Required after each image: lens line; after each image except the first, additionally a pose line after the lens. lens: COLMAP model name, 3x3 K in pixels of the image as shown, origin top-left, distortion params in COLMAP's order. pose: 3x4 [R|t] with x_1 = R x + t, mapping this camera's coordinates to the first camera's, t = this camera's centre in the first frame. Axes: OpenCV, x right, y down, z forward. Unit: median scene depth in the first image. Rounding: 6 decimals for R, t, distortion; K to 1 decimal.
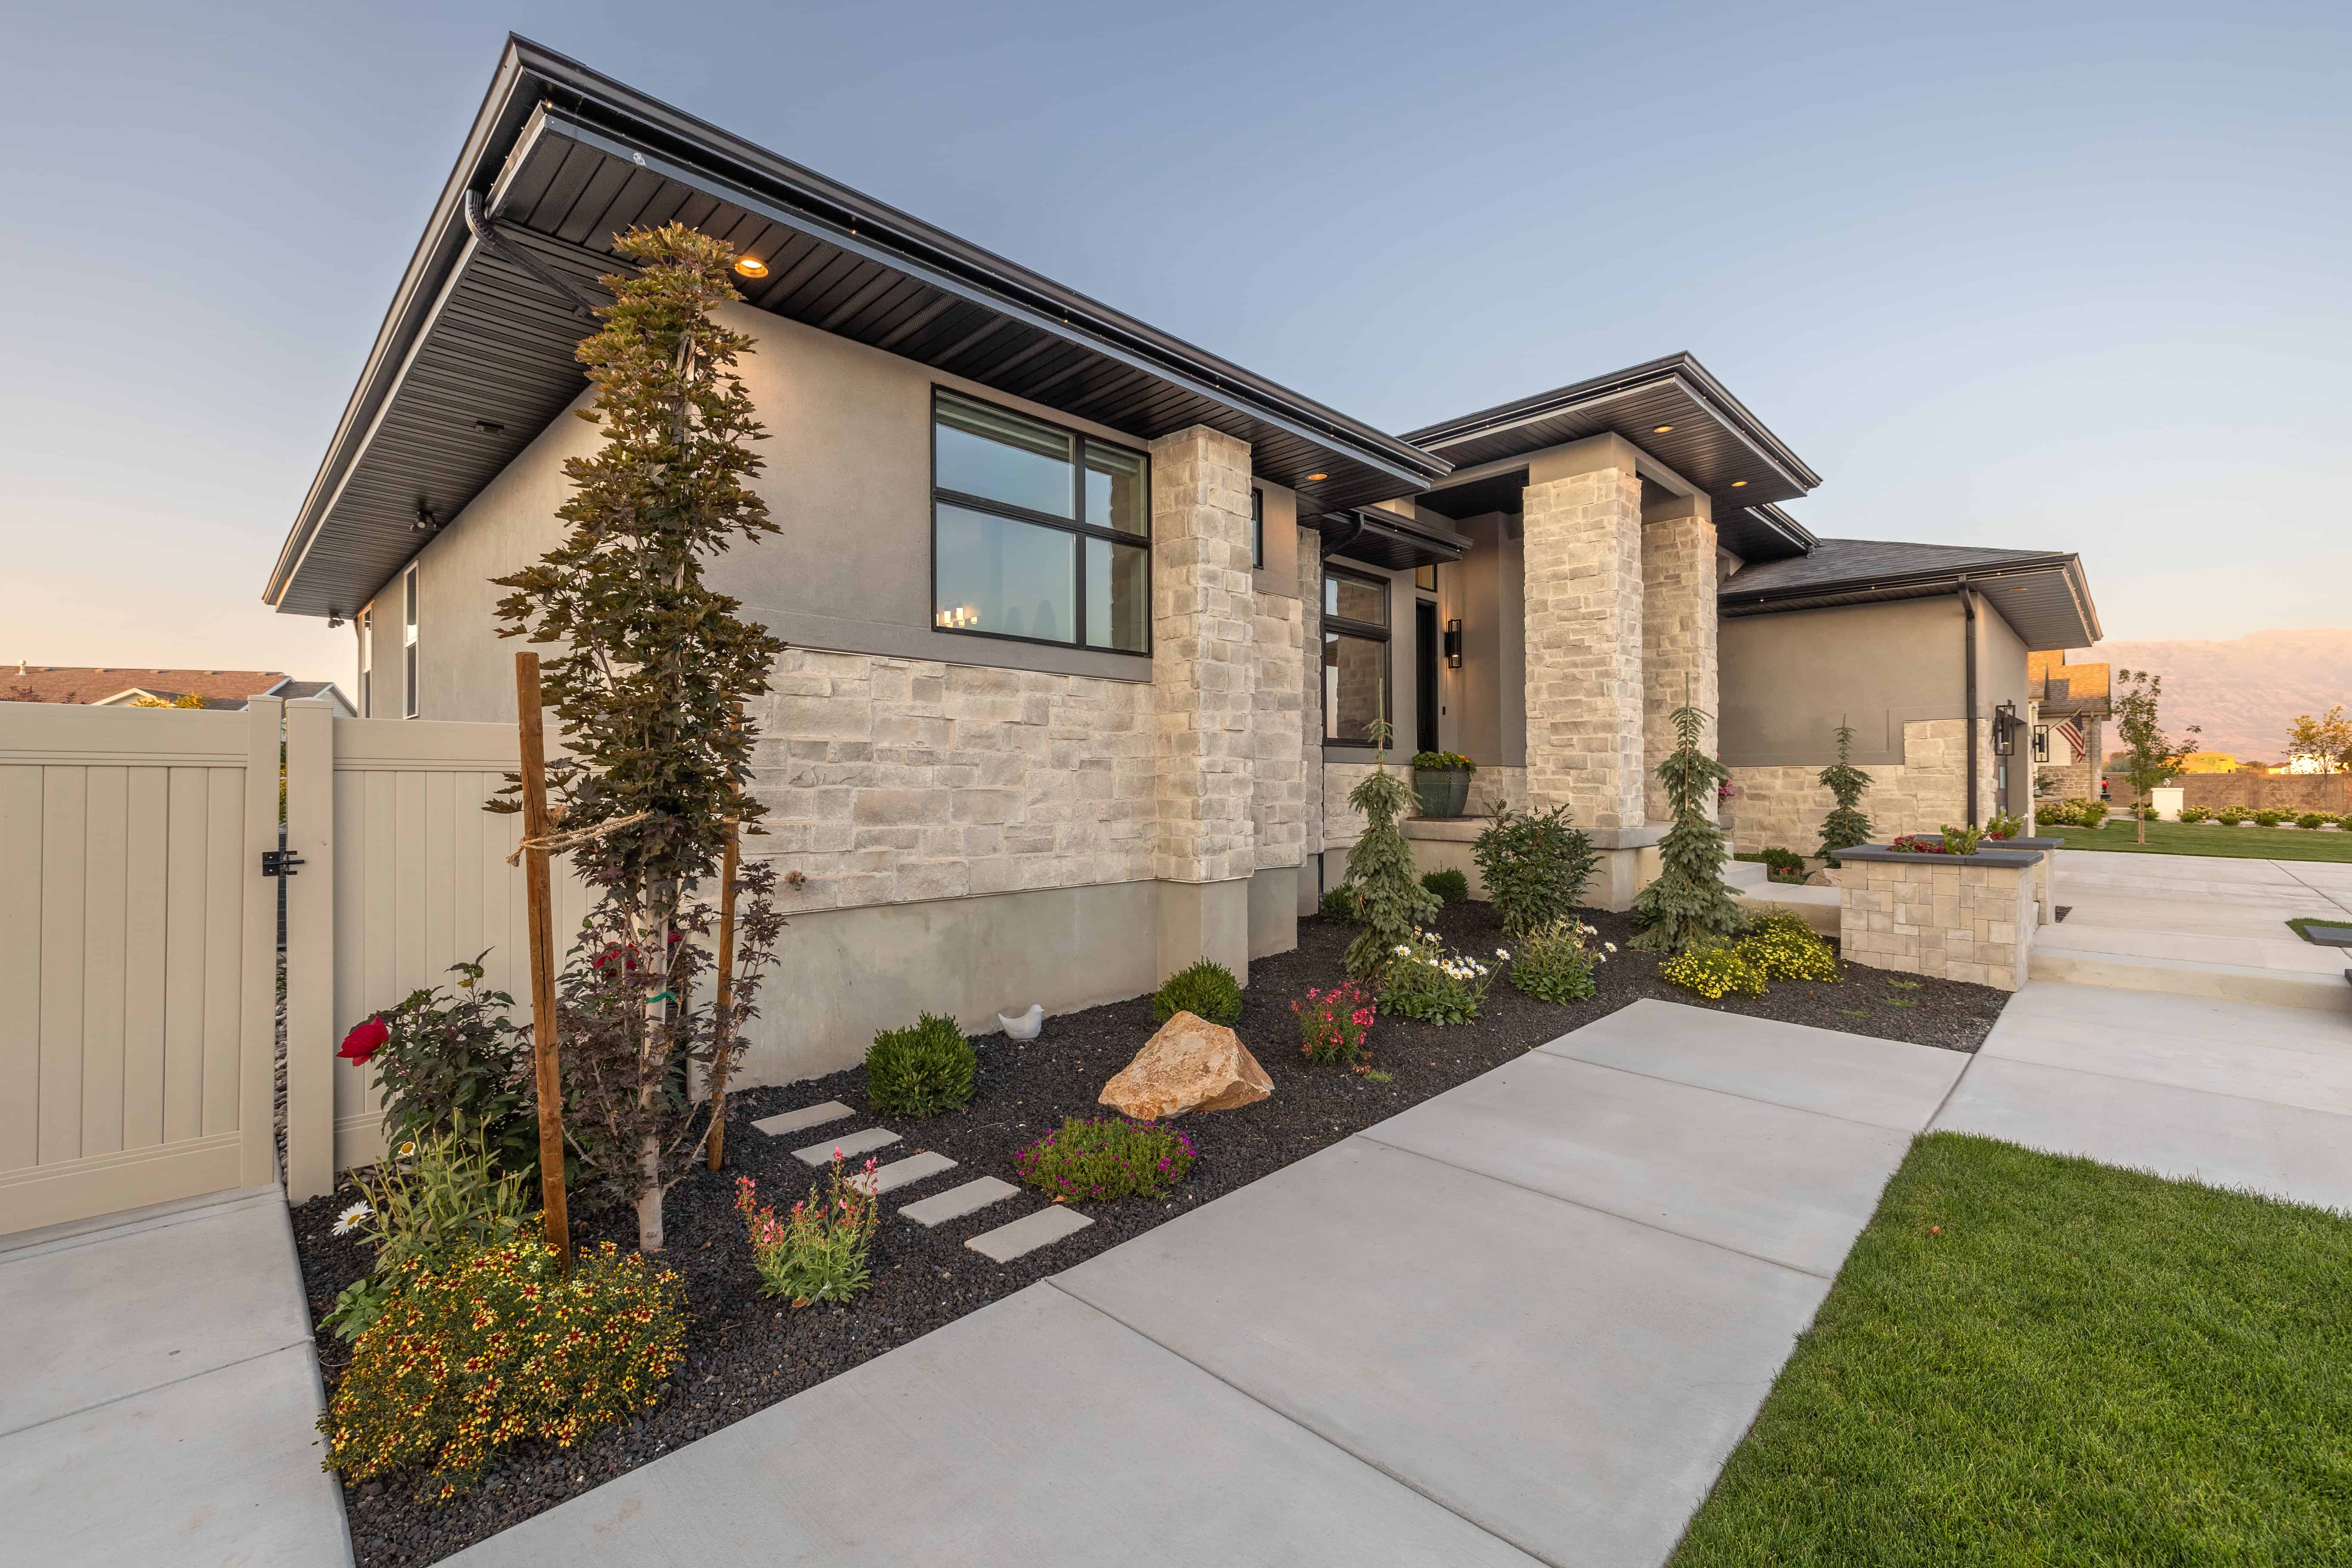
lens RADIAL K [[981.1, 0, 1165.6], [0, 981.1, 777.7], [0, 0, 1]] dist [-0.000696, -0.000395]
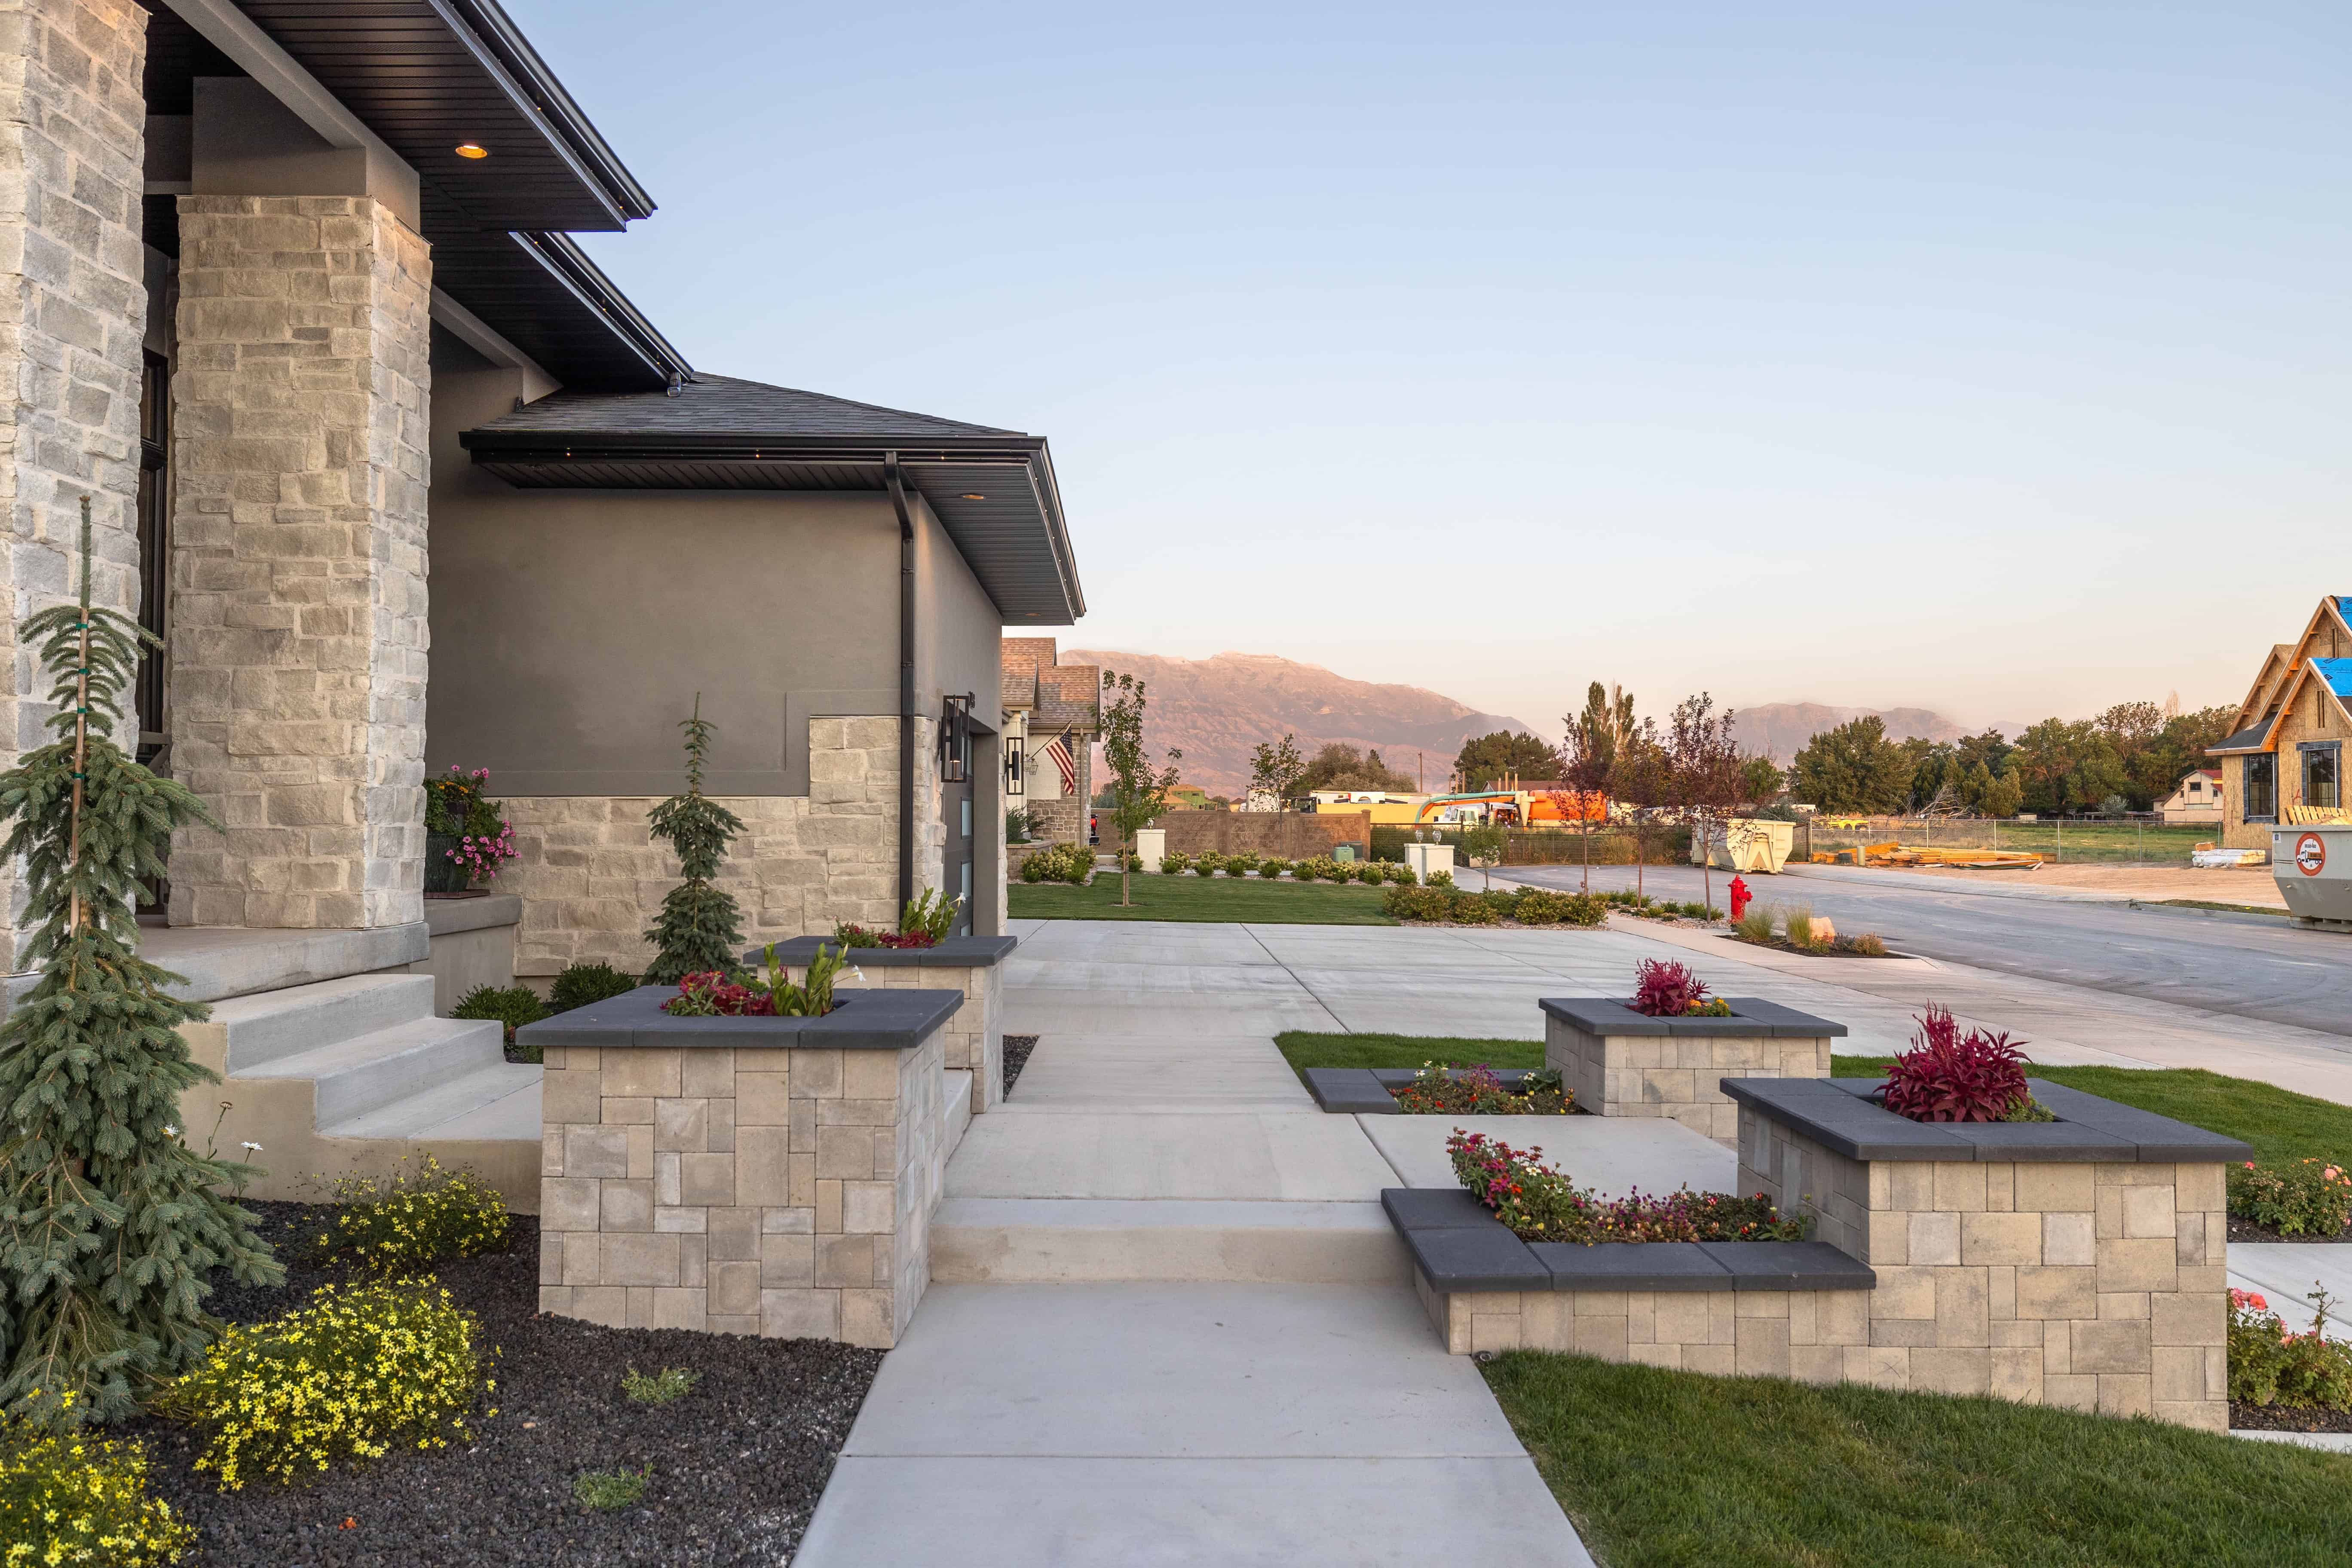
lens RADIAL K [[1597.7, 0, 1157.9], [0, 1597.7, 790.6], [0, 0, 1]] dist [0.007732, -0.002119]
pose [[0.696023, 0.014910, 0.717865, 0.266160], [-0.006314, 0.999873, -0.014646, -0.005021], [-0.717992, 0.005661, 0.696028, 0.260611]]
